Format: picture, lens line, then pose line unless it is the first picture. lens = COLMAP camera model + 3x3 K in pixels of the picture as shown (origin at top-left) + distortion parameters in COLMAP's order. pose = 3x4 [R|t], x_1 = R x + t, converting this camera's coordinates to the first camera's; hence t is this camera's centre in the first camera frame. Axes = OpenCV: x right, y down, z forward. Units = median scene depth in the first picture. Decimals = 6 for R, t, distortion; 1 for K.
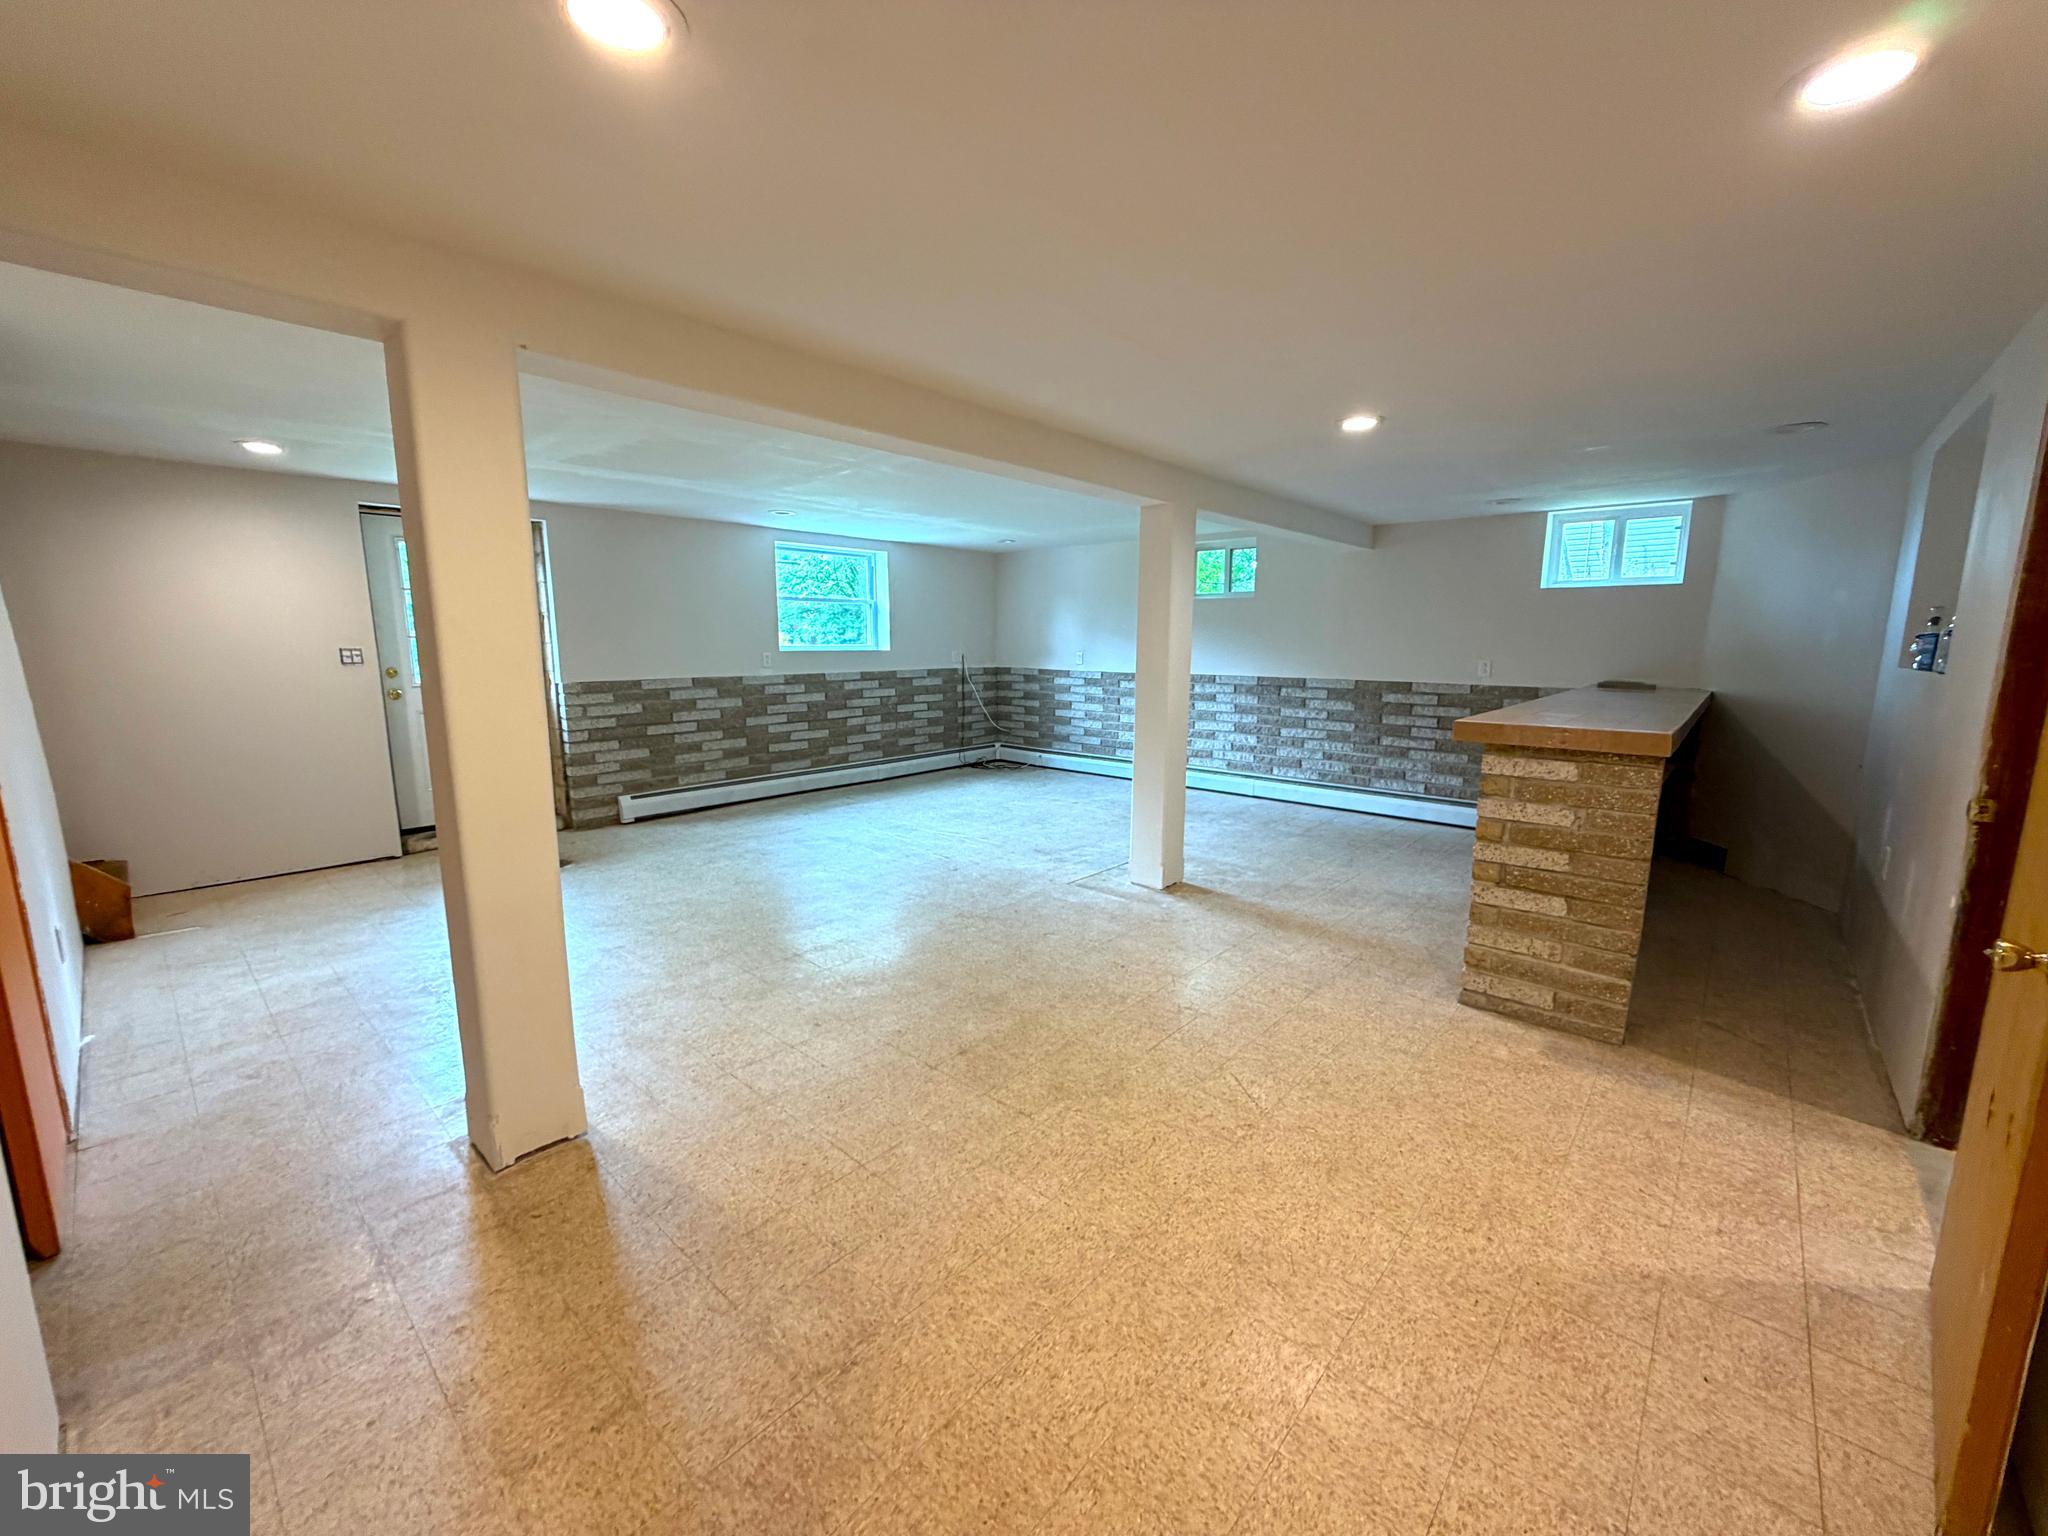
lens RADIAL K [[815.3, 0, 1019.7], [0, 815.3, 767.8], [0, 0, 1]] dist [0.000840, -0.000453]
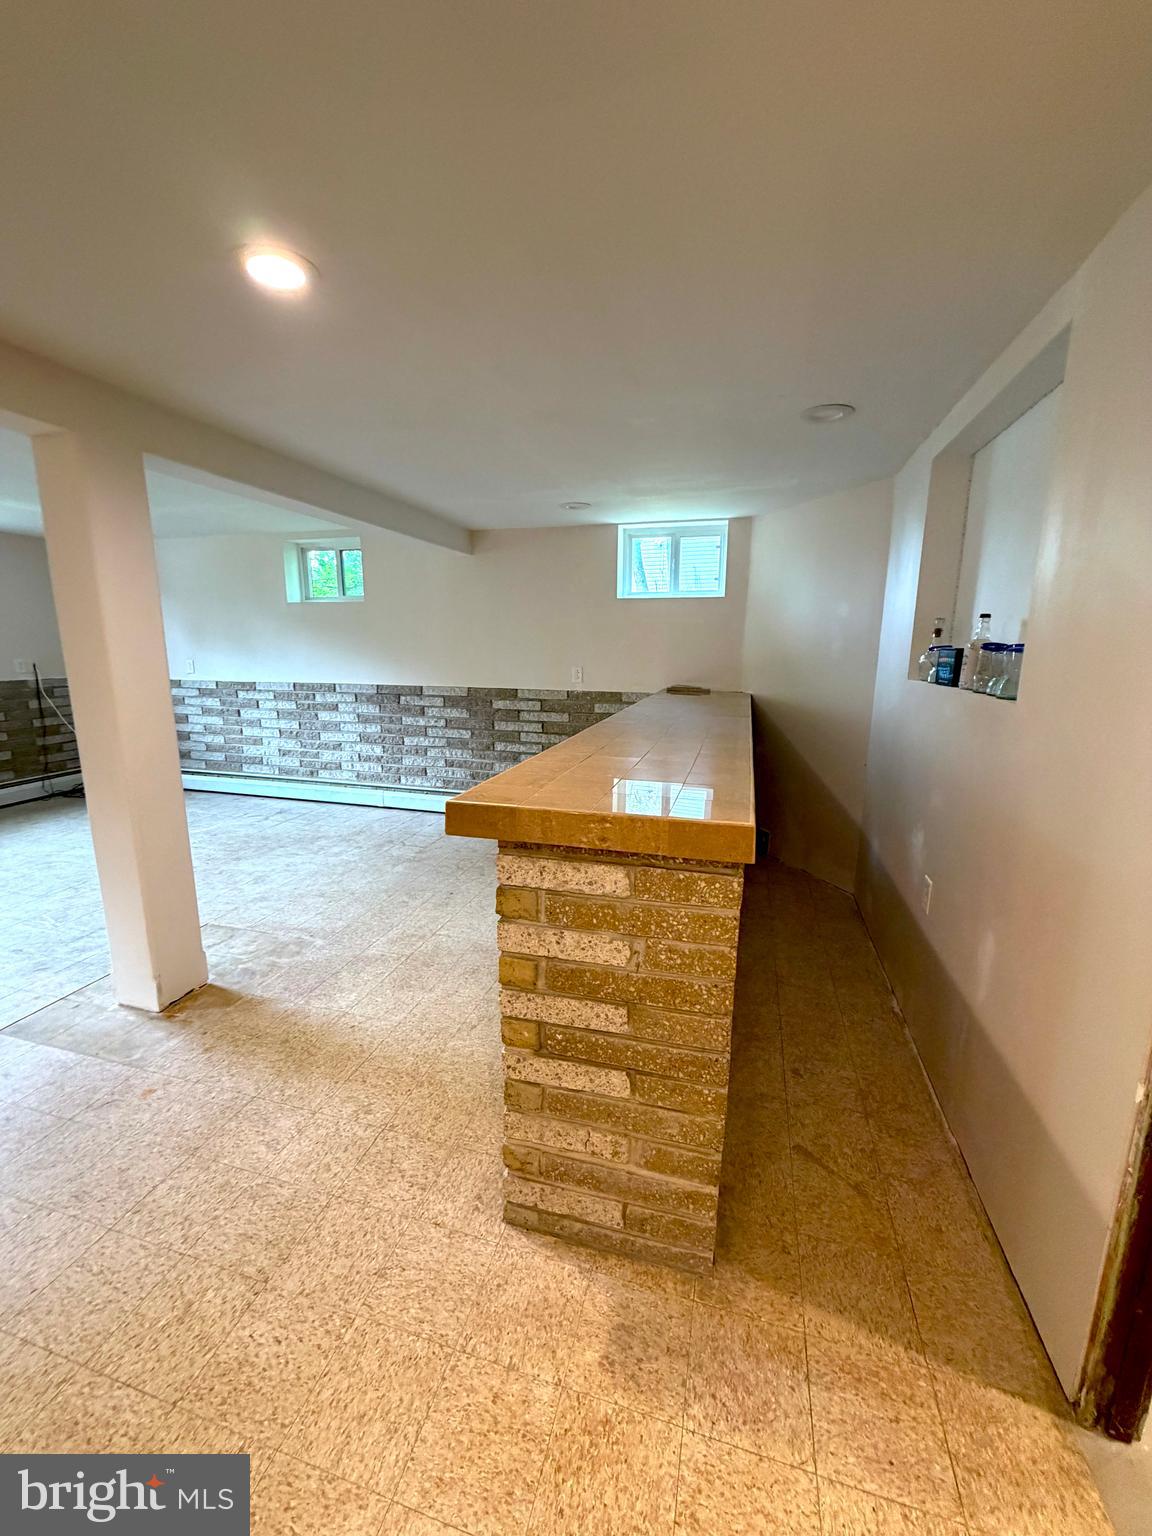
lens RADIAL K [[611.5, 0, 575.1], [0, 611.5, 766.3], [0, 0, 1]] dist [0.000840, -0.000453]
pose [[0.897796, -0.085167, 0.432098, 0.203957], [0.066136, 0.996070, 0.058912, -0.047860], [-0.435417, -0.024314, 0.899900, 0.271628]]
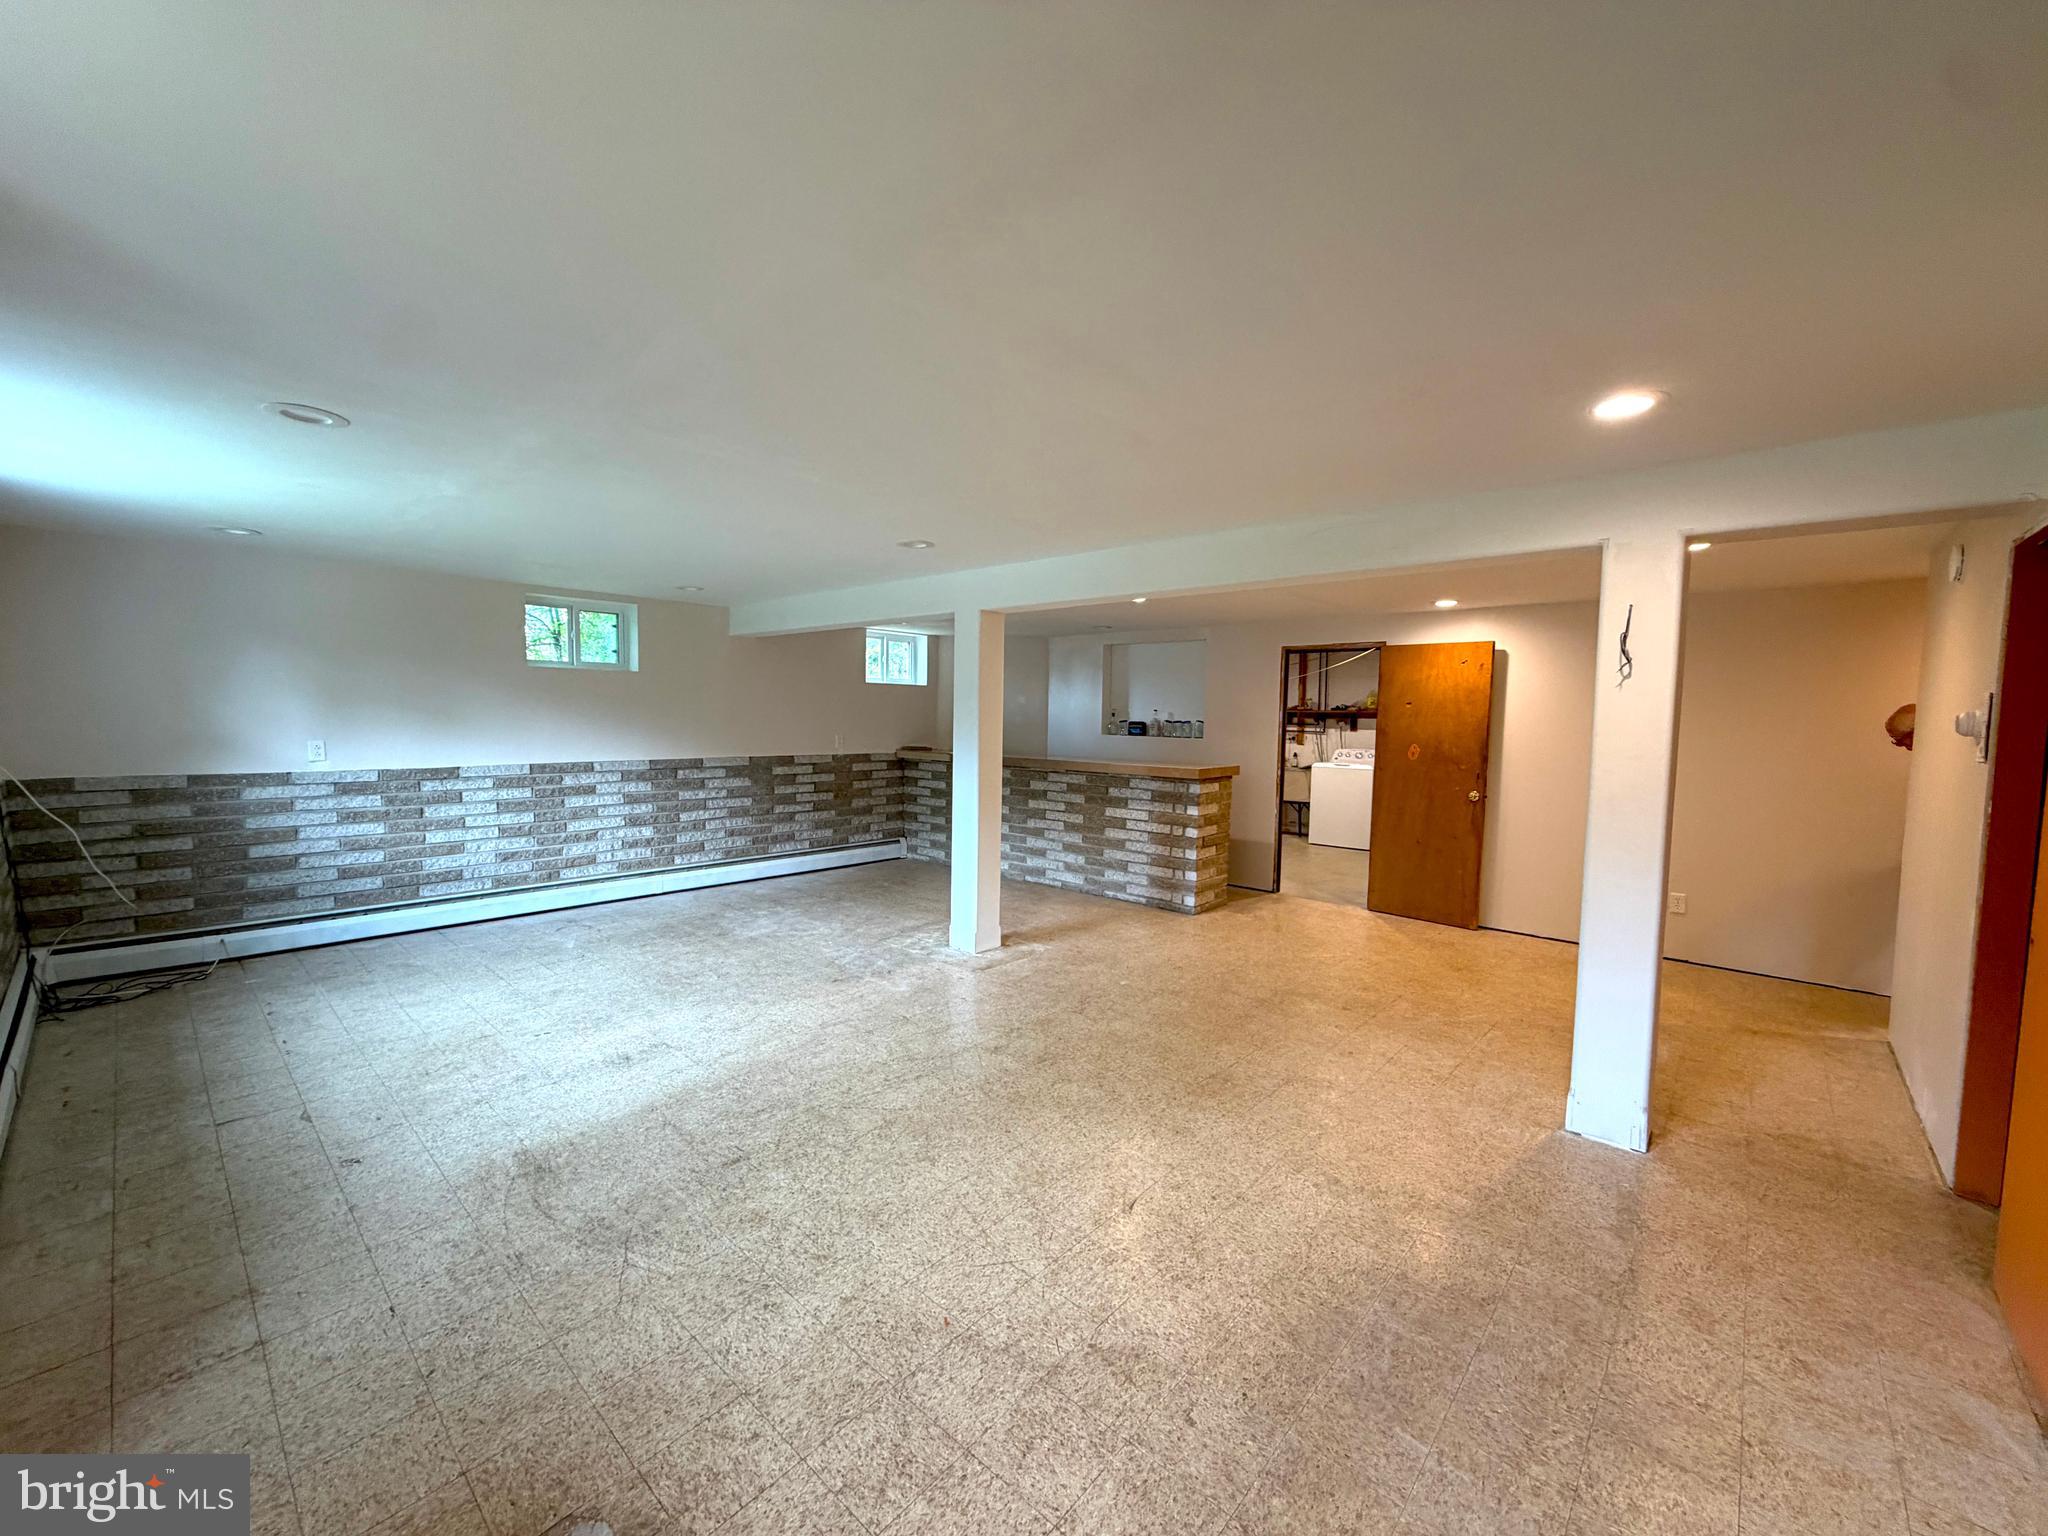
lens RADIAL K [[815.3, 0, 1021.3], [0, 815.3, 767.2], [0, 0, 1]] dist [0.000840, -0.000453]
pose [[0.003908, -0.069463, 0.997577, -0.668909], [0.141624, 0.987568, 0.068212, -0.120528], [-0.989913, 0.141014, 0.013697, 0.658141]]
